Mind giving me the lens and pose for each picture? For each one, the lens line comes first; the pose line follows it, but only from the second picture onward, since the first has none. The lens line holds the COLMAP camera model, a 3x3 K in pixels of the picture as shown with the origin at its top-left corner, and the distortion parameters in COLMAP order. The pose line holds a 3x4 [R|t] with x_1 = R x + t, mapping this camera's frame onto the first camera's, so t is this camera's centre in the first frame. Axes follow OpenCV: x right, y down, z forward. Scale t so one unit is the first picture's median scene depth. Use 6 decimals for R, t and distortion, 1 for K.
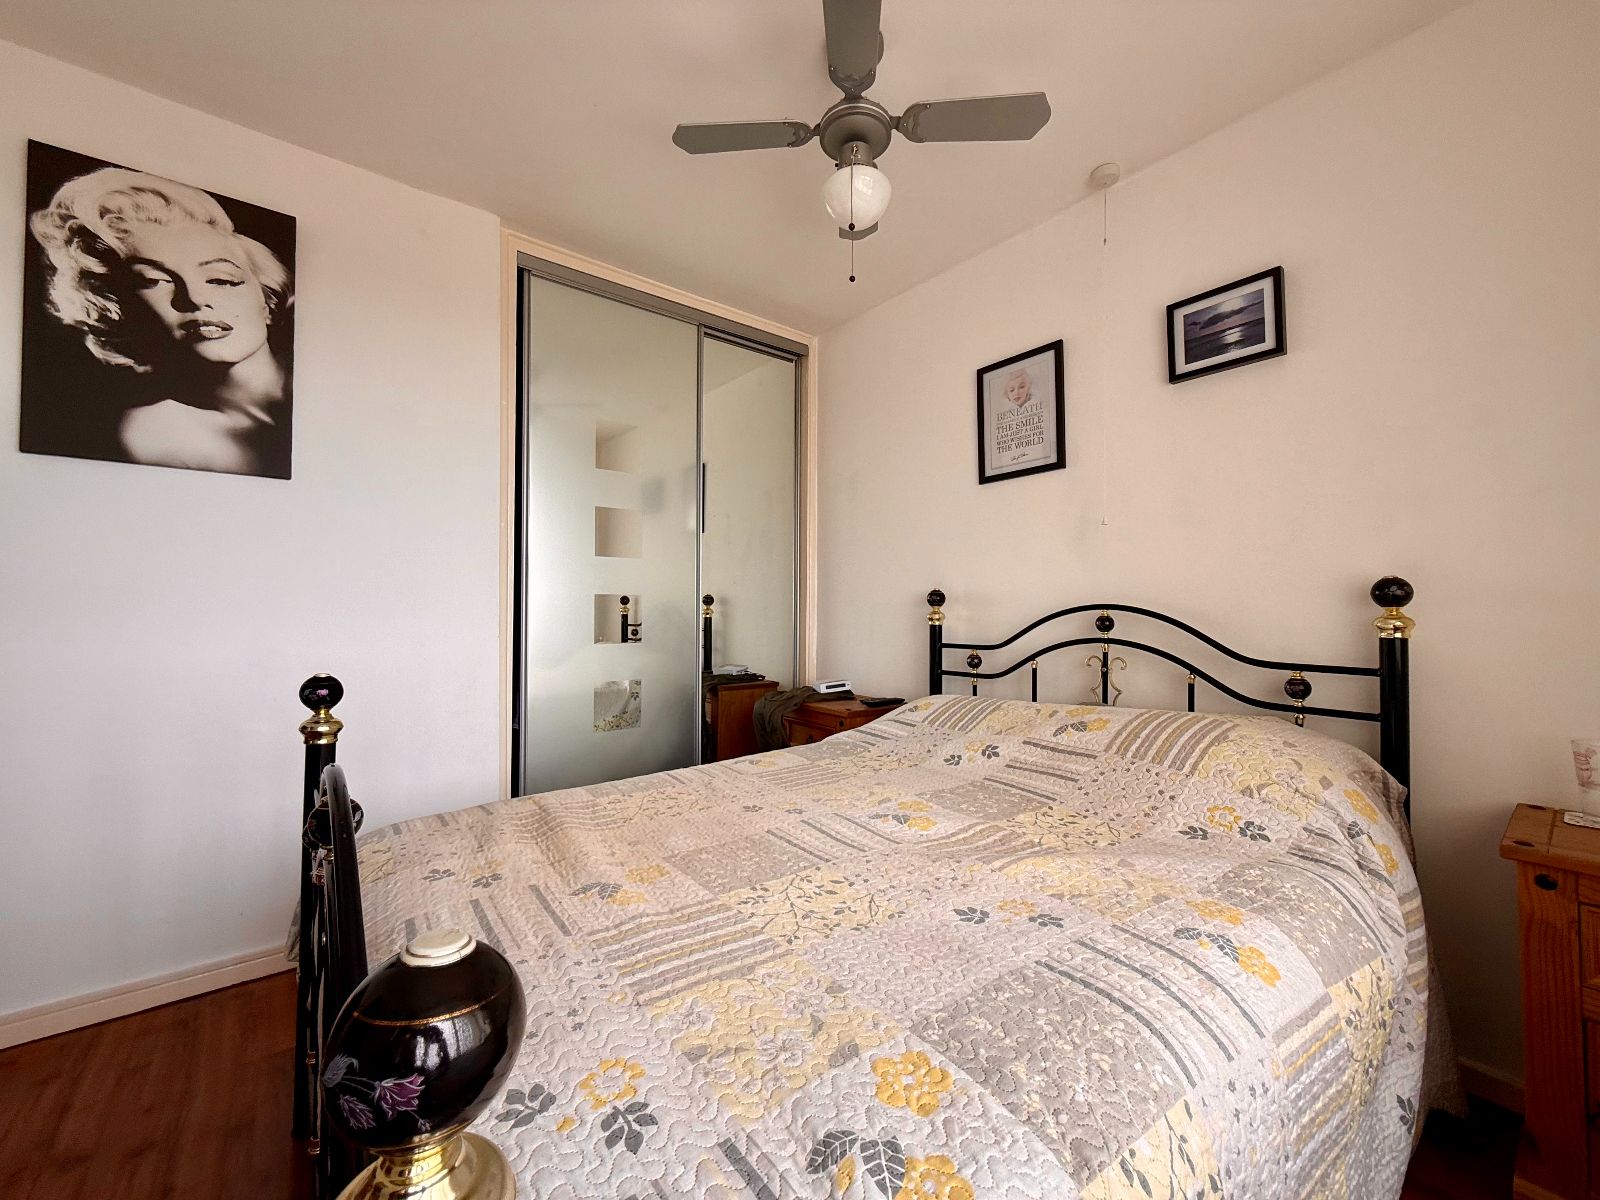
lens RADIAL K [[637.1, 0, 802.7], [0, 637.1, 598.7], [0, 0, 1]] dist [0.001577, -0.000070]
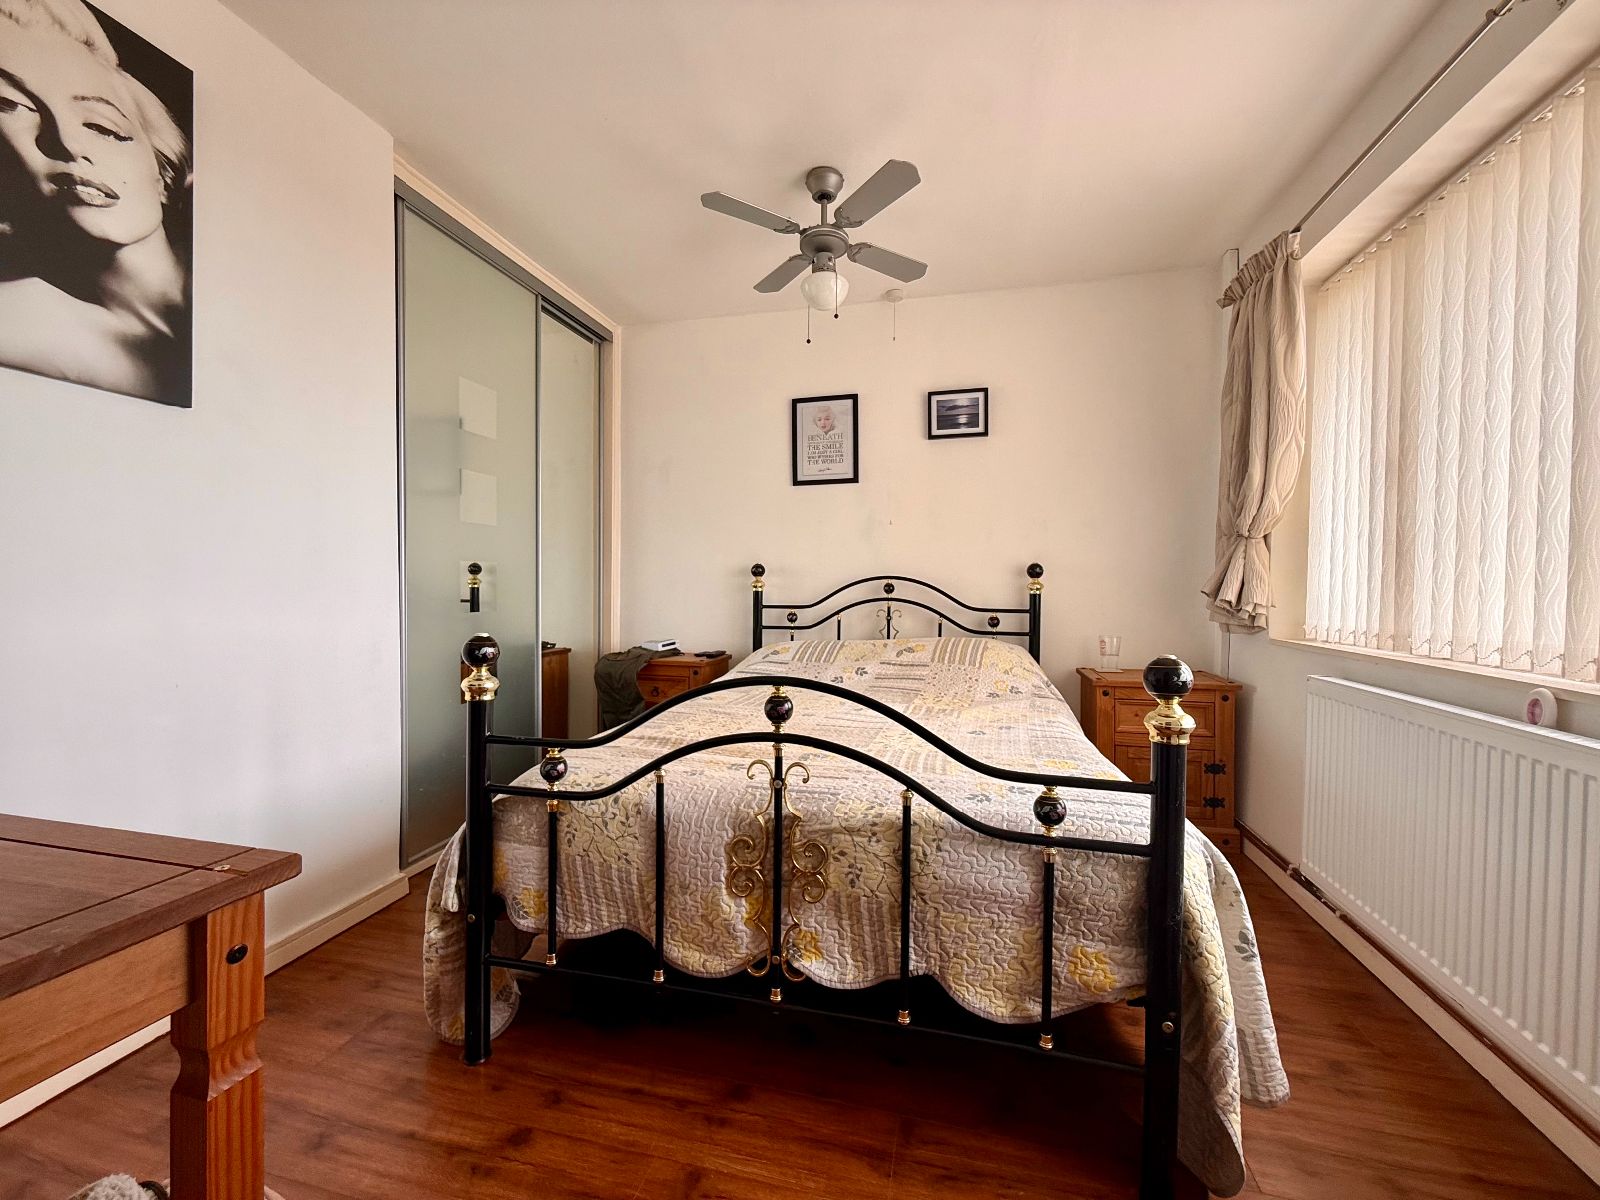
lens RADIAL K [[637.1, 0, 802.7], [0, 637.1, 598.7], [0, 0, 1]] dist [0.001577, -0.000070]
pose [[0.790041, -0.012573, 0.612925, -0.698646], [-0.012933, 0.999225, 0.037167, 0.010436], [-0.612918, -0.037290, 0.789266, -0.103160]]
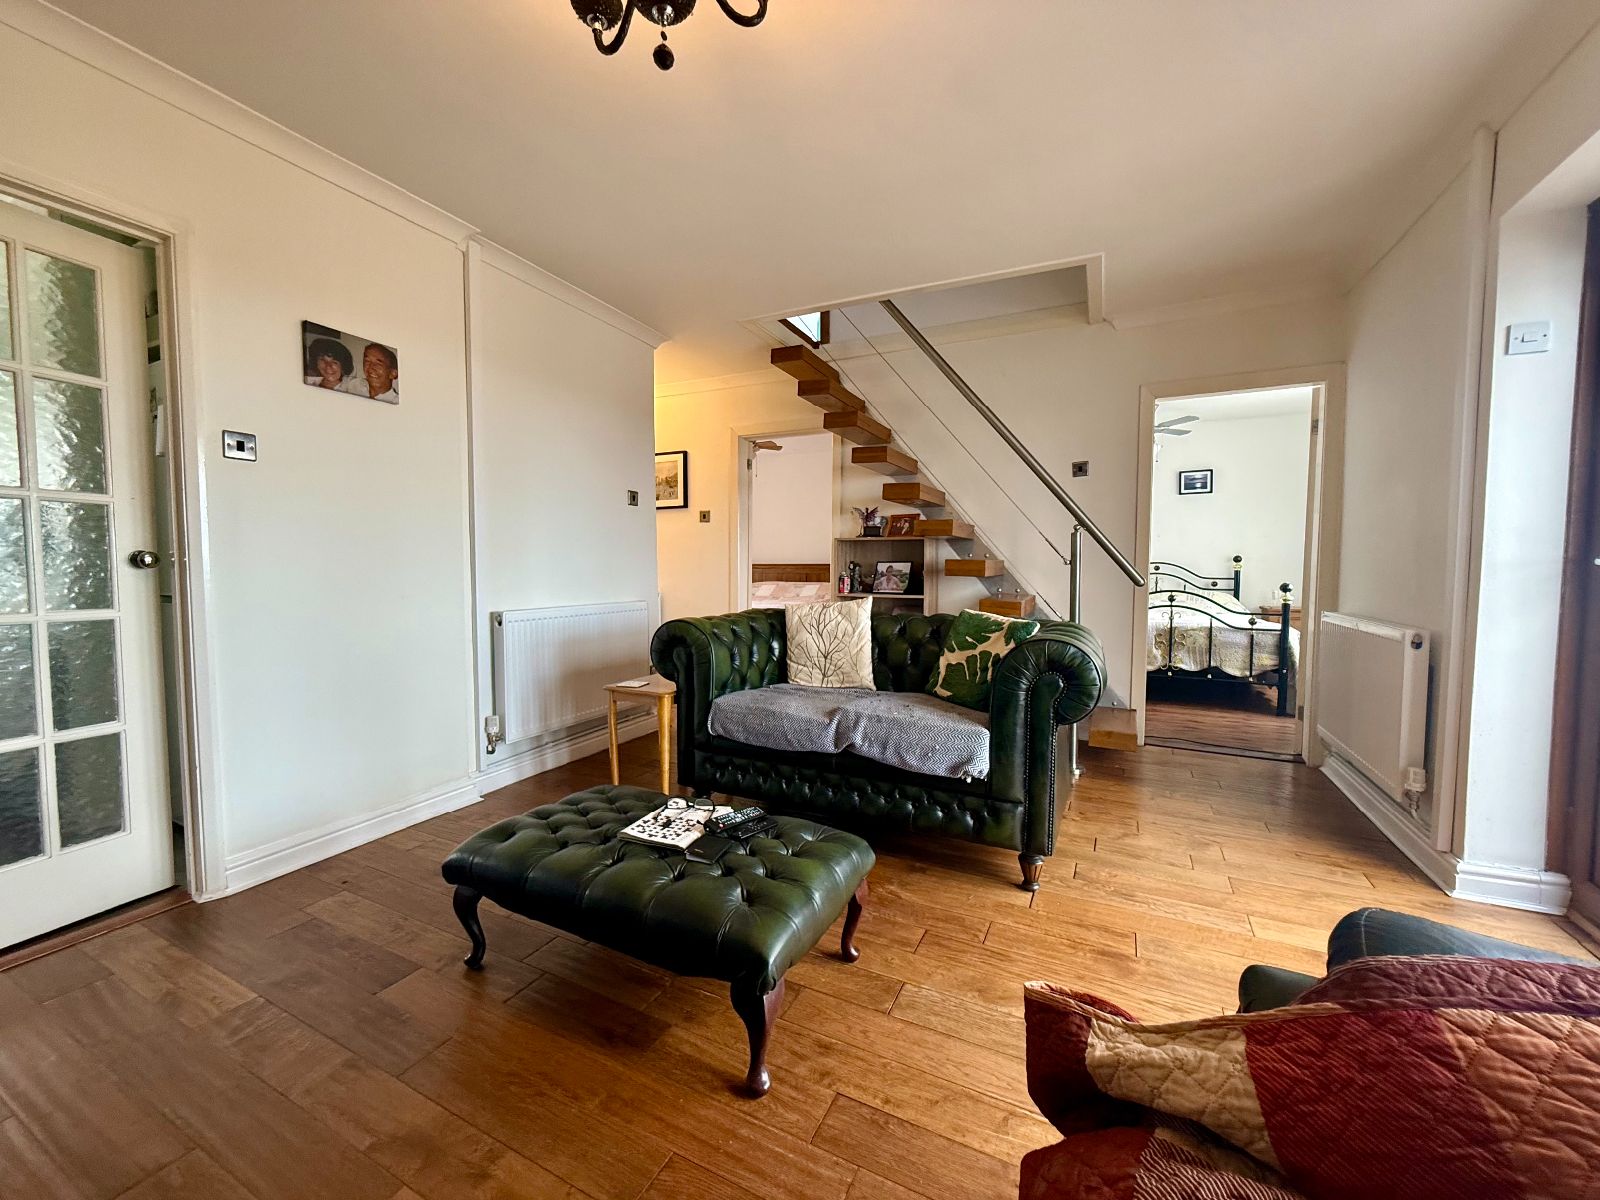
lens RADIAL K [[637.1, 0, 802.7], [0, 637.1, 598.7], [0, 0, 1]] dist [0.001577, -0.000070]
pose [[0.901337, -0.023433, 0.432485, -2.722181], [-0.004645, 0.997955, 0.063752, -0.003003], [-0.433094, -0.059471, 0.899385, -1.204111]]
